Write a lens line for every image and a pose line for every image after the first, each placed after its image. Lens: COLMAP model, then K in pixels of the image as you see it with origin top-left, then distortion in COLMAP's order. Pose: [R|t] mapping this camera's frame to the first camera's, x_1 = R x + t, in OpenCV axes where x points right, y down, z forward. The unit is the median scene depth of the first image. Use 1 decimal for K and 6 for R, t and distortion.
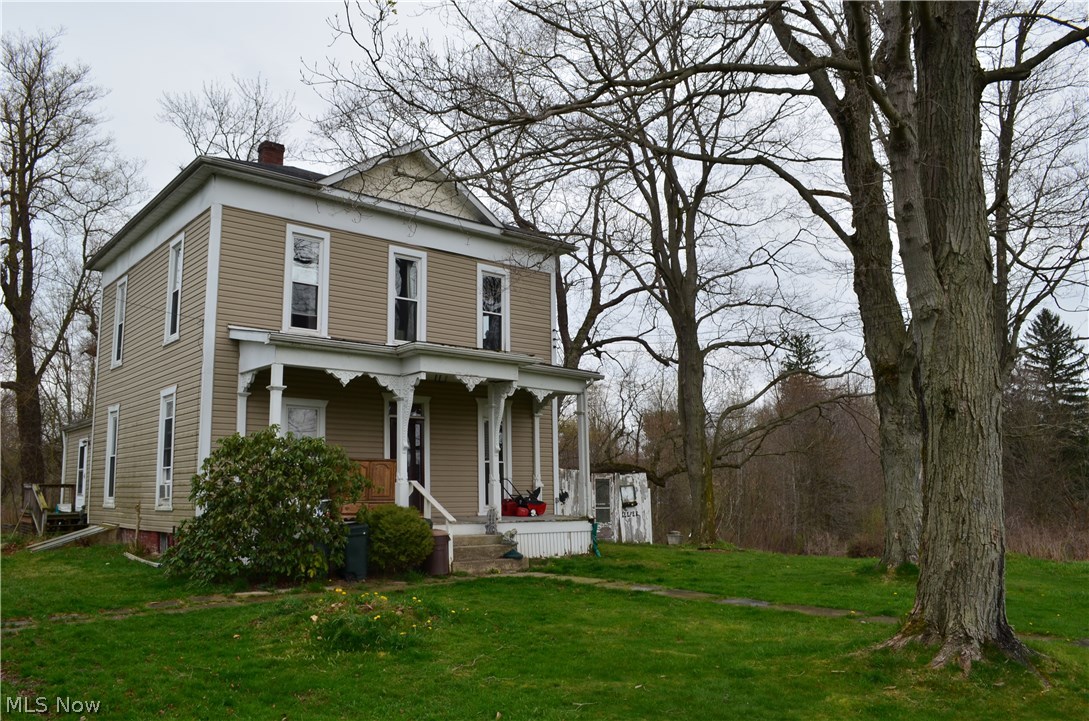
lens RADIAL K [[851.0, 0, 544.5], [0, 851.0, 360.5], [0, 0, 1]] dist [-0.074562, 0.002807]
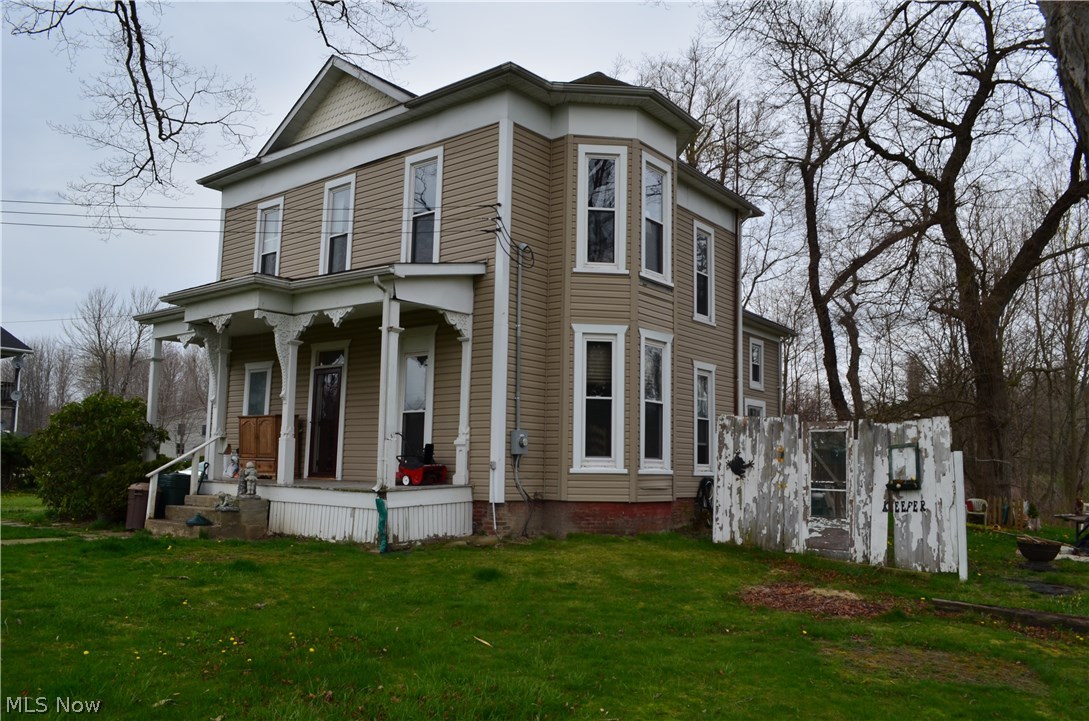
lens RADIAL K [[851.0, 0, 544.5], [0, 851.0, 360.5], [0, 0, 1]] dist [-0.074562, 0.002807]
pose [[0.188754, -0.109179, -0.975936, 0.652693], [0.131959, 0.987607, -0.084963, 0.144870], [0.973118, -0.112746, 0.200822, 0.911845]]
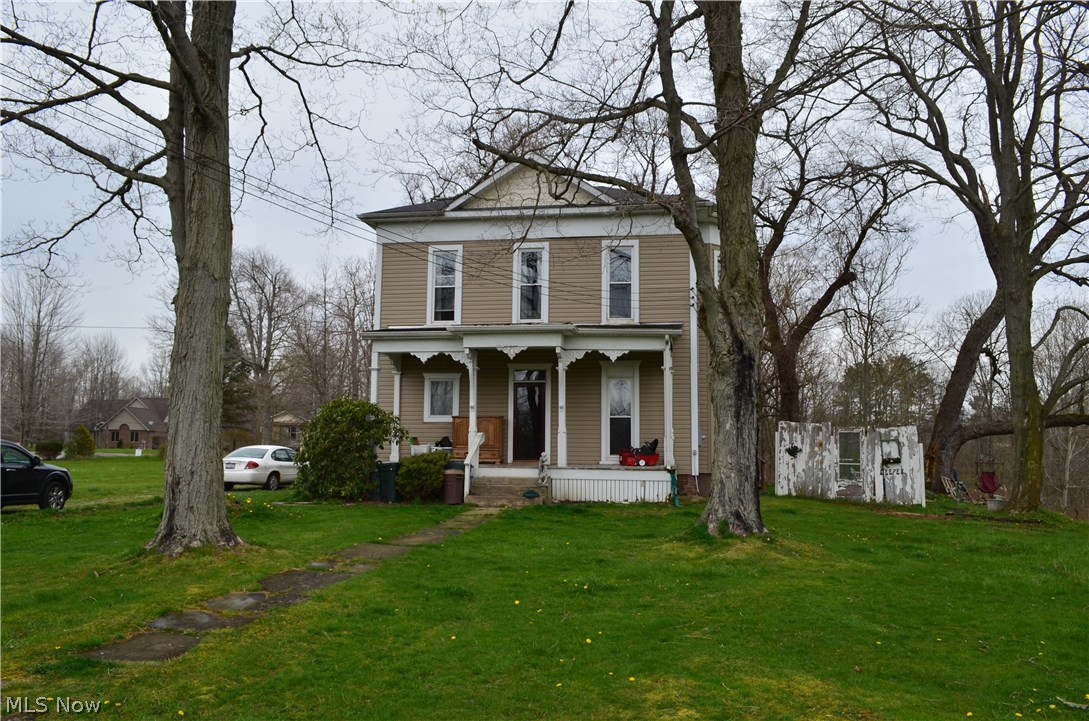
lens RADIAL K [[851.0, 0, 544.5], [0, 851.0, 360.5], [0, 0, 1]] dist [-0.074562, 0.002807]
pose [[0.639342, -0.065349, -0.766141, 0.694648], [0.101918, 0.994793, 0.000198, 0.033519], [0.762138, -0.078210, 0.642673, 0.201157]]
